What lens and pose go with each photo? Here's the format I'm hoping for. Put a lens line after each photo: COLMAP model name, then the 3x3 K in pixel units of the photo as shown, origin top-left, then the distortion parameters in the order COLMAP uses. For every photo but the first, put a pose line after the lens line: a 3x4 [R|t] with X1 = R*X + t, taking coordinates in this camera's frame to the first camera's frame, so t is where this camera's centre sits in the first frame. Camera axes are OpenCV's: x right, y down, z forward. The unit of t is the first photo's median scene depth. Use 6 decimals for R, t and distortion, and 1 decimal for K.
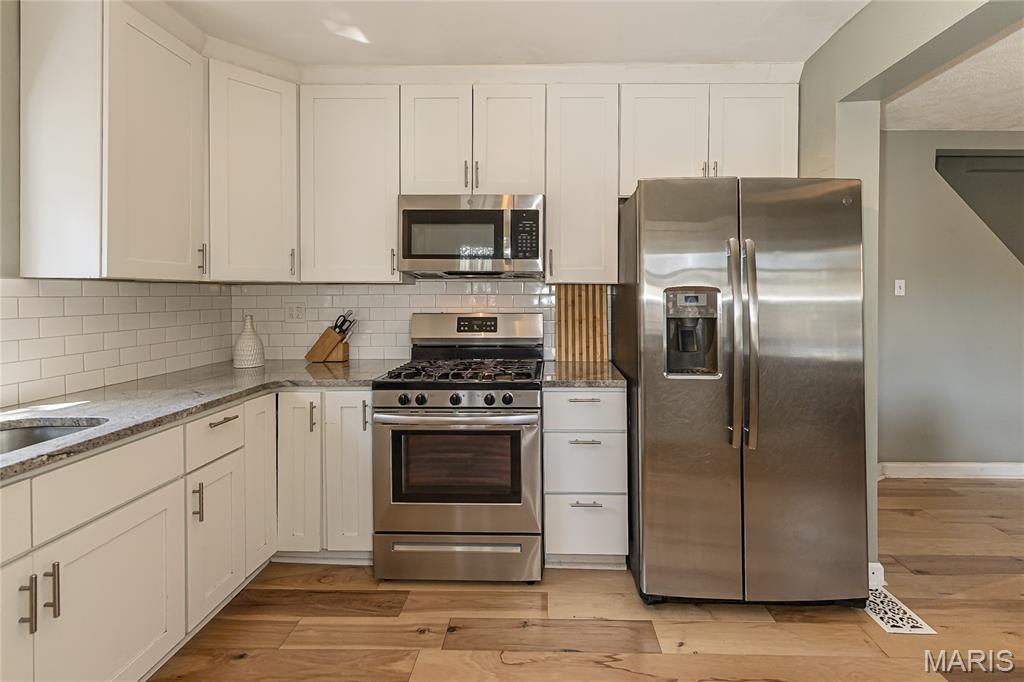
lens RADIAL K [[431.2, 0, 517.3], [0, 431.2, 297.8], [0, 0, 1]] dist [-0.000112, -0.000001]
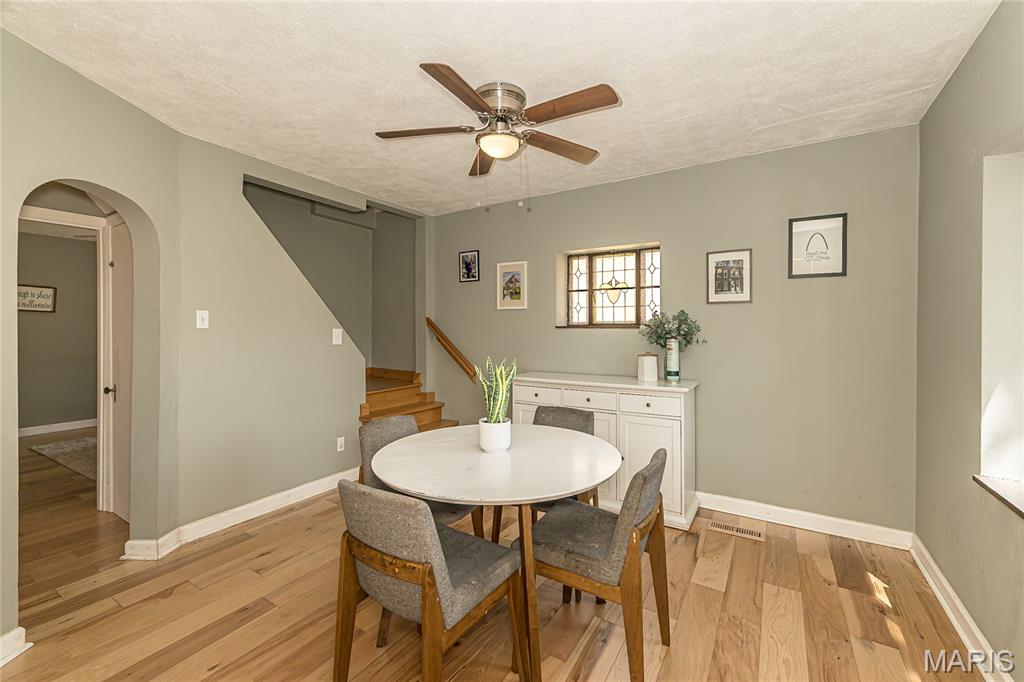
lens RADIAL K [[426.0, 0, 510.8], [0, 426.0, 332.2], [0, 0, 1]] dist [0.001961, 0.000110]
pose [[0.508693, -0.005992, 0.860927, 1.119965], [0.004387, 0.999981, 0.004367, 0.003229], [-0.860937, 0.001555, 0.508709, 0.045103]]
